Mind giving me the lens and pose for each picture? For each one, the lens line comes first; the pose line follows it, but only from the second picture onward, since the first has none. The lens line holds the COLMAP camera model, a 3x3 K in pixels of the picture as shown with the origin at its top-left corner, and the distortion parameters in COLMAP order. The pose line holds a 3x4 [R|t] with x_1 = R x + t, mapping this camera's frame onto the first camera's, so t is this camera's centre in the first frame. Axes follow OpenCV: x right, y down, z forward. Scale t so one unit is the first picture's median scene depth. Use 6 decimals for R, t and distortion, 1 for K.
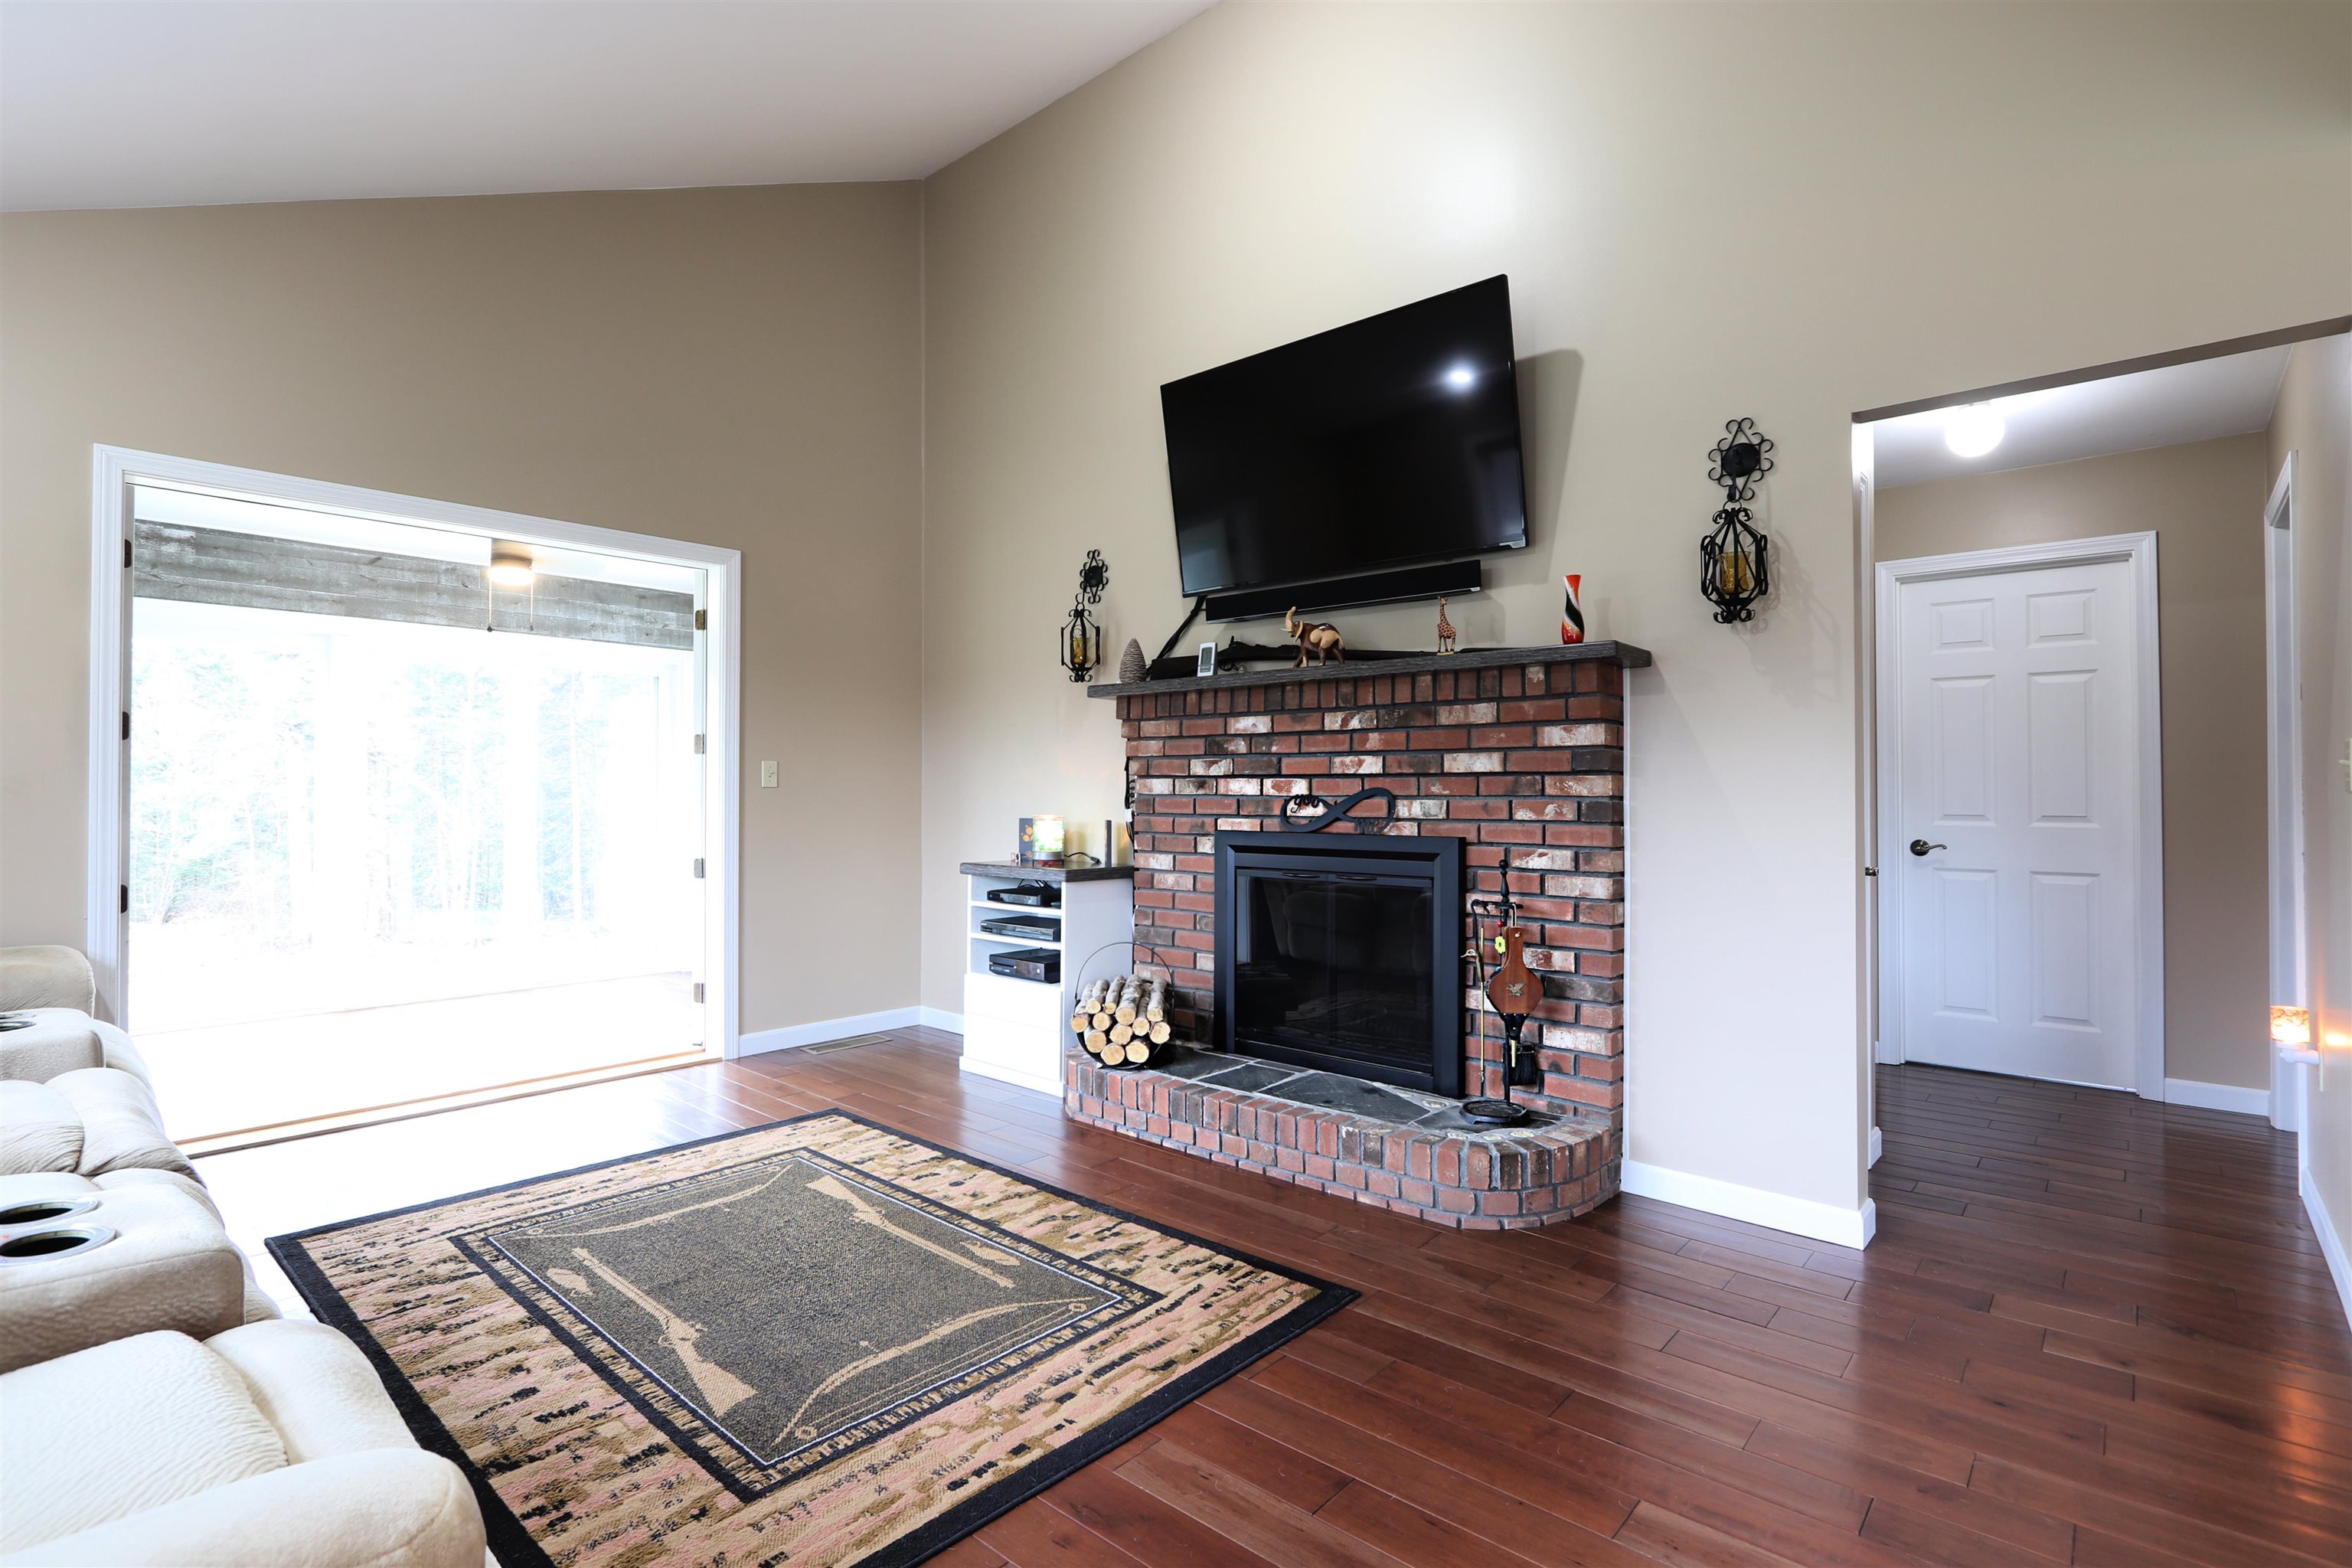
lens RADIAL K [[1108.2, 0, 1184.5], [0, 1108.2, 775.9], [0, 0, 1]] dist [-0.017610, 0.000444]
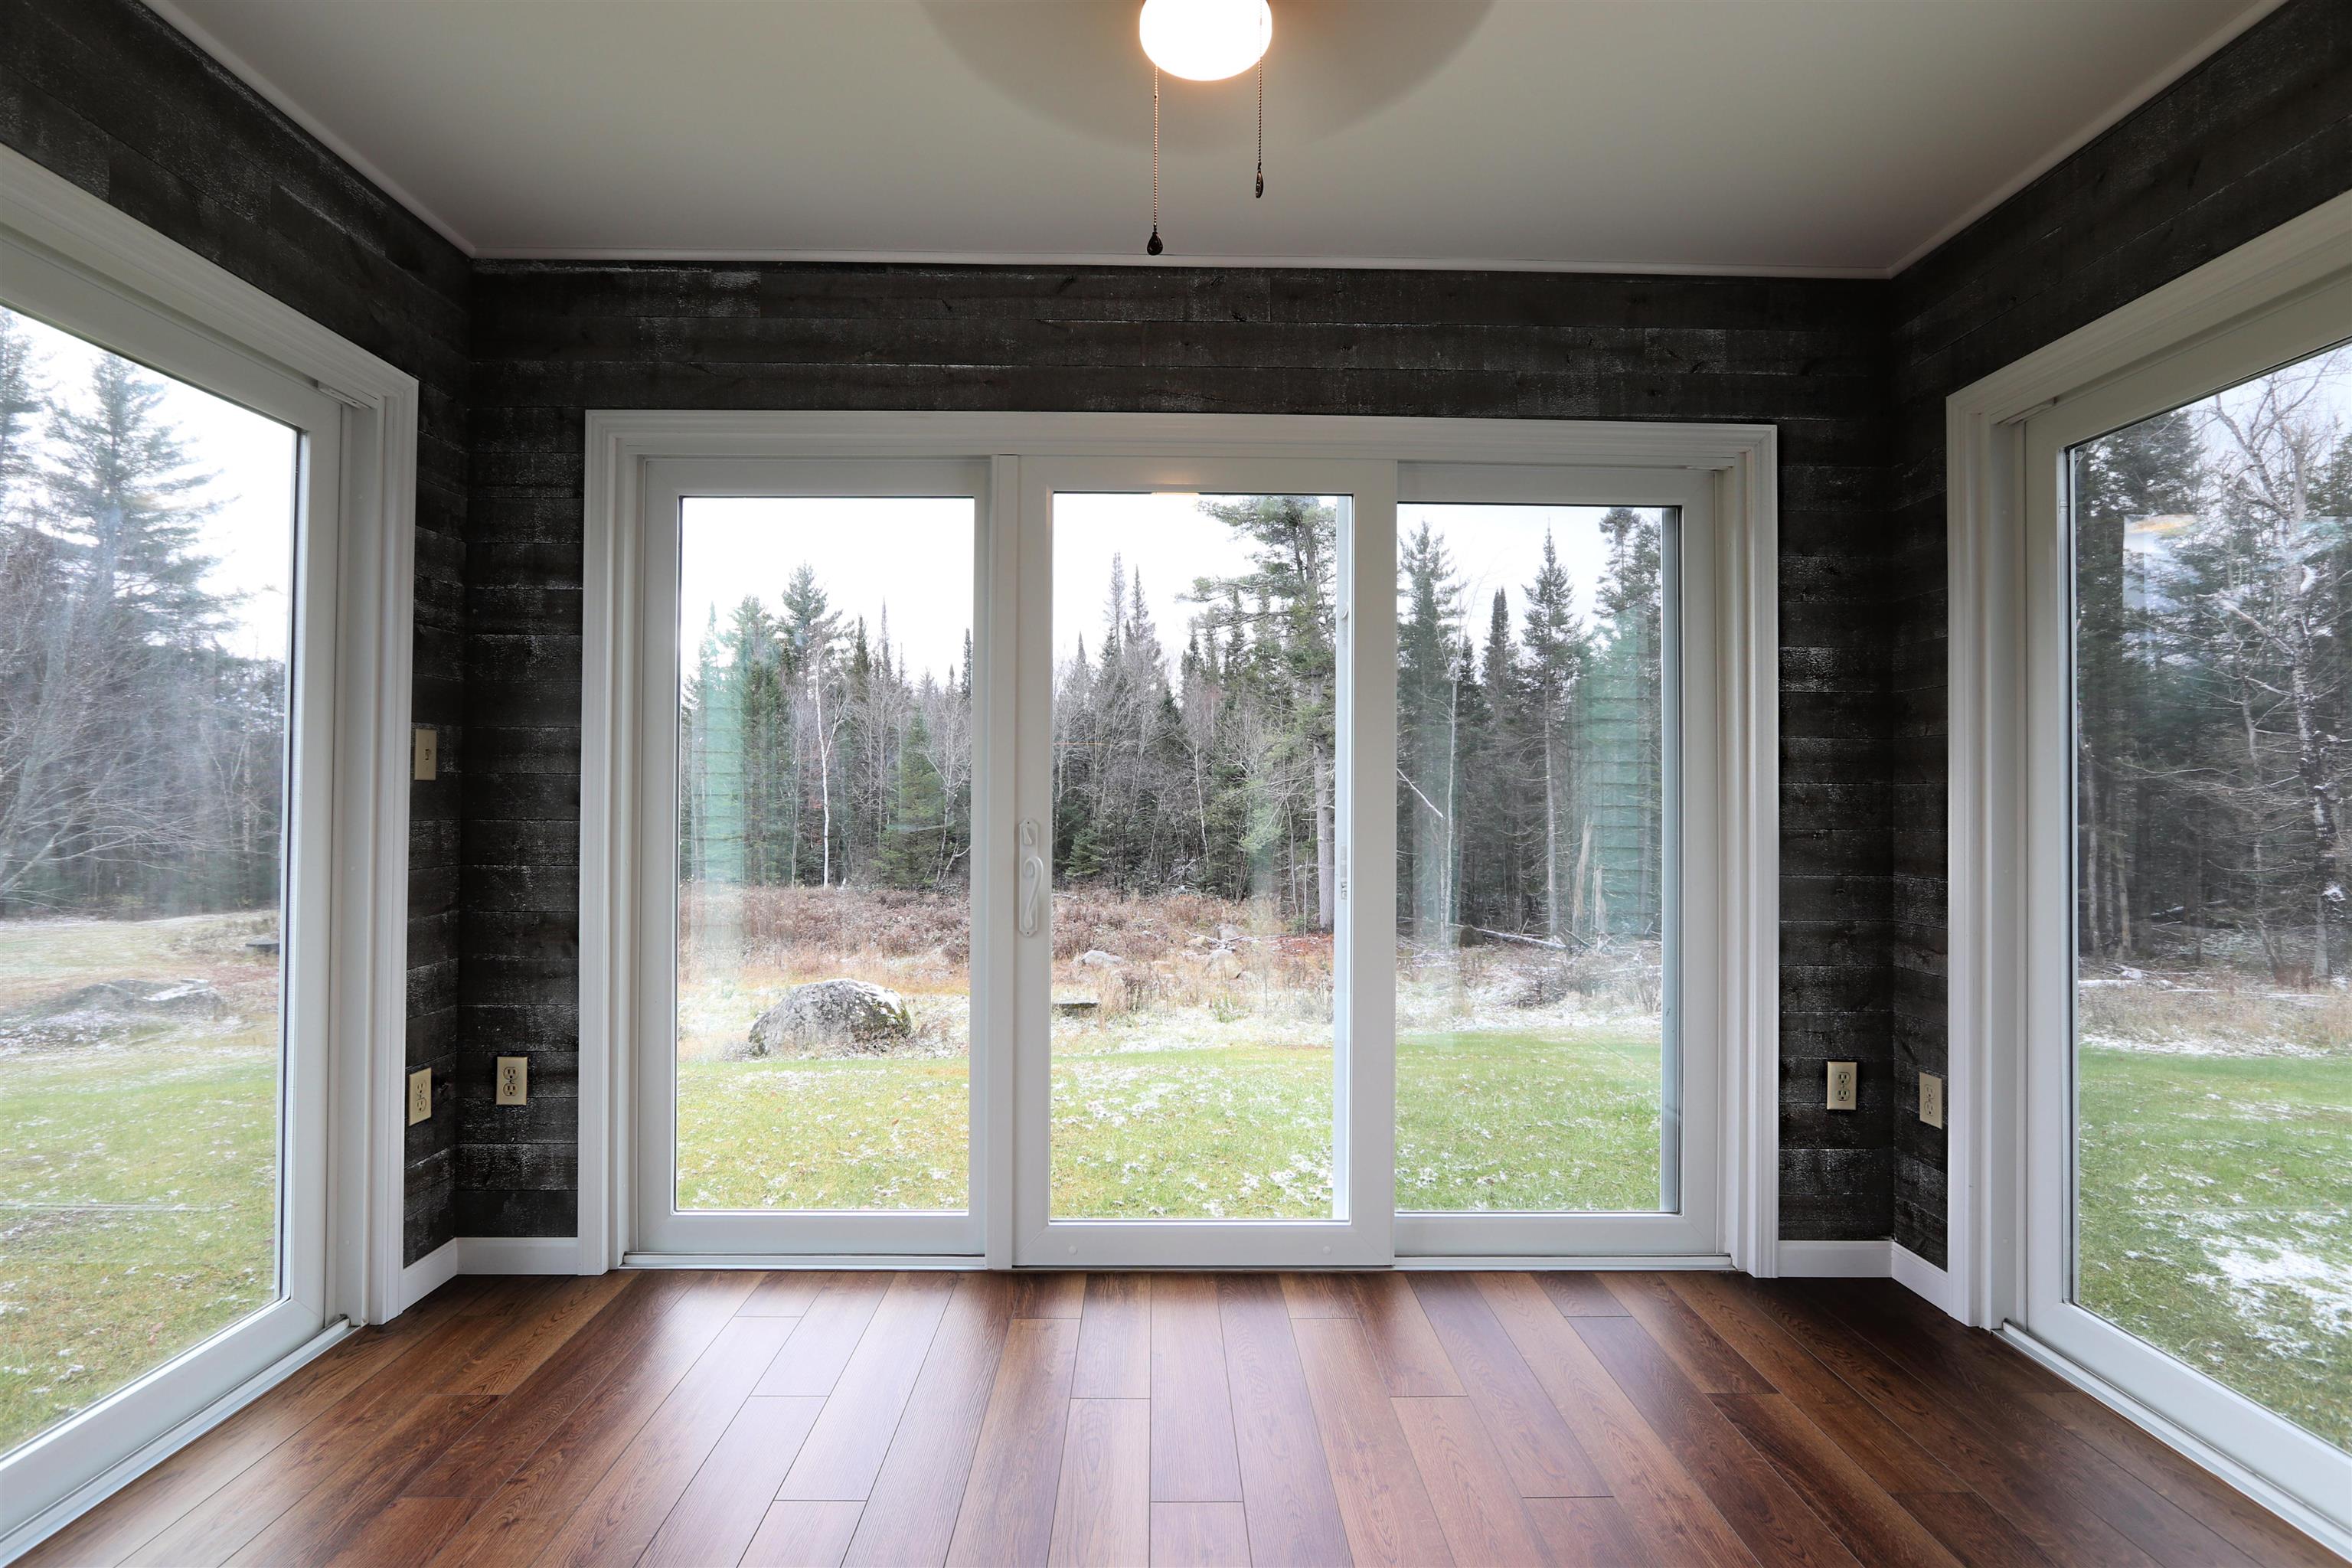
lens RADIAL K [[1108.2, 0, 1161.5], [0, 1108.2, 777.6], [0, 0, 1]] dist [-0.017610, 0.000444]
pose [[0.662818, -0.007037, -0.748748, -0.653866], [0.005029, 0.999975, -0.004946, 0.018567], [0.748764, -0.000488, 0.662837, 1.285784]]
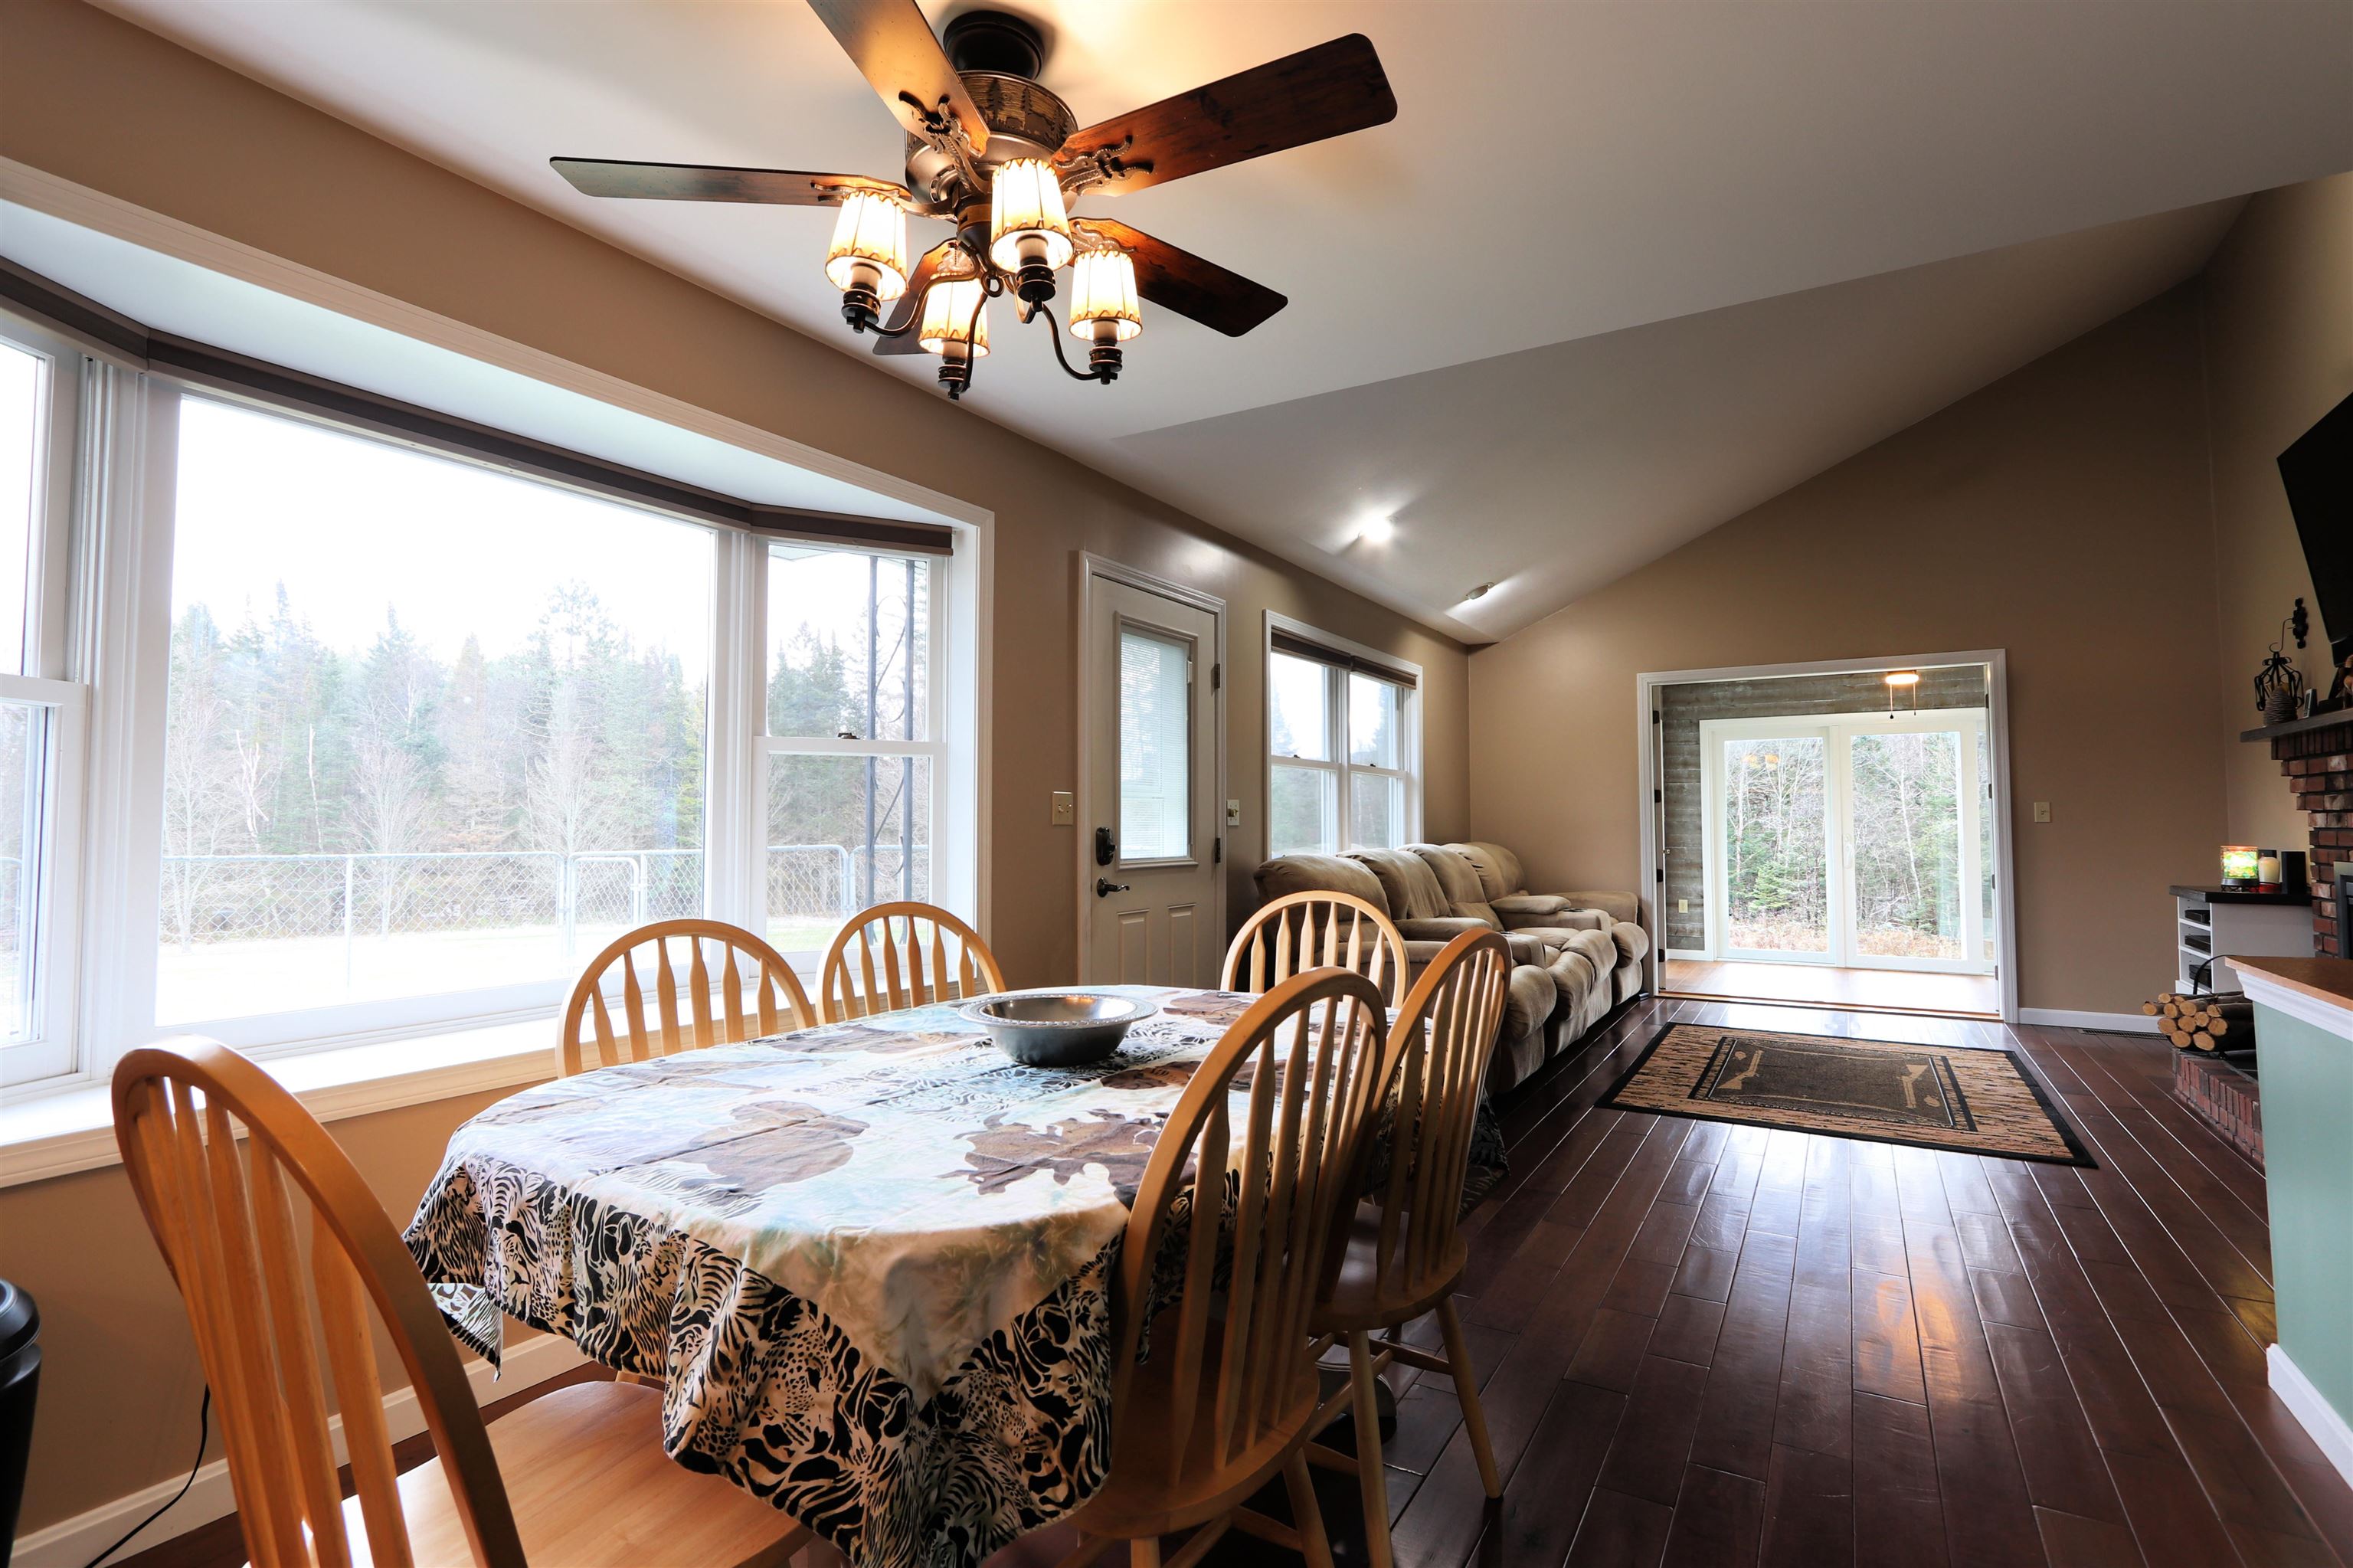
lens RADIAL K [[1108.8, 0, 1163.4], [0, 1108.8, 776.6], [0, 0, 1]] dist [-0.017610, 0.000444]
pose [[0.164240, -0.044145, -0.985432, 1.076186], [0.014827, 0.998996, -0.042282, -0.006265], [0.986309, -0.007666, 0.164729, -0.353102]]
